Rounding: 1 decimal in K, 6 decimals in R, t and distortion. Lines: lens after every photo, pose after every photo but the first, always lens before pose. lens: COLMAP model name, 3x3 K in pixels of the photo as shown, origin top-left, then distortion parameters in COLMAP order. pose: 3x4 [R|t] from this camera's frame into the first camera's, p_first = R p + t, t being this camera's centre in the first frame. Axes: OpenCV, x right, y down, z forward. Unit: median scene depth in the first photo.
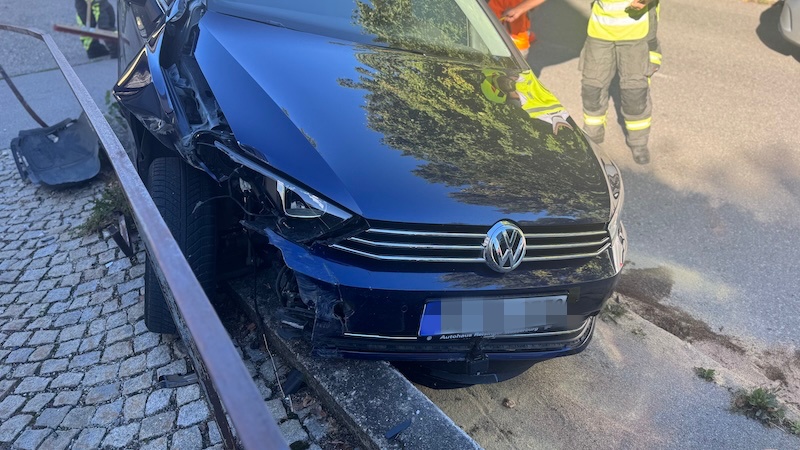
lens RADIAL K [[562.2, 0, 399.8], [0, 562.2, 222.3], [0, 0, 1]] dist [0.005637, -0.004131]
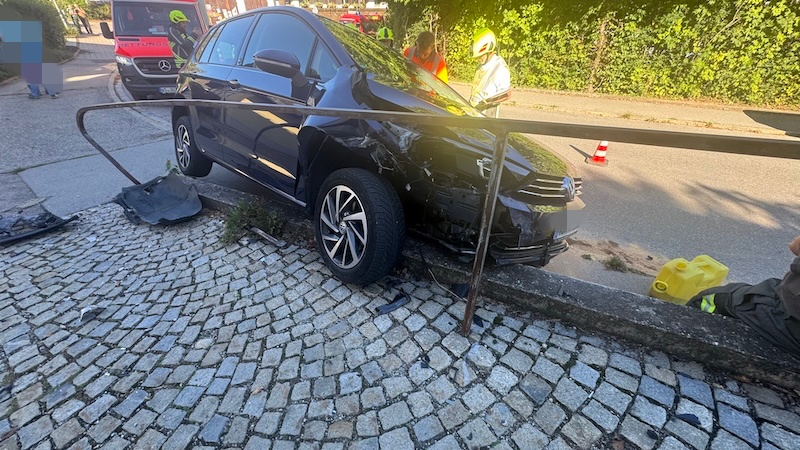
lens RADIAL K [[313.7, 0, 398.0], [0, 313.7, 222.6], [0, 0, 1]] dist [-0.003039, 0.000375]
pose [[0.931759, -0.144739, 0.332979, -0.514686], [0.160060, 0.986926, -0.018893, 0.060049], [-0.325891, 0.070900, 0.942745, 0.144315]]
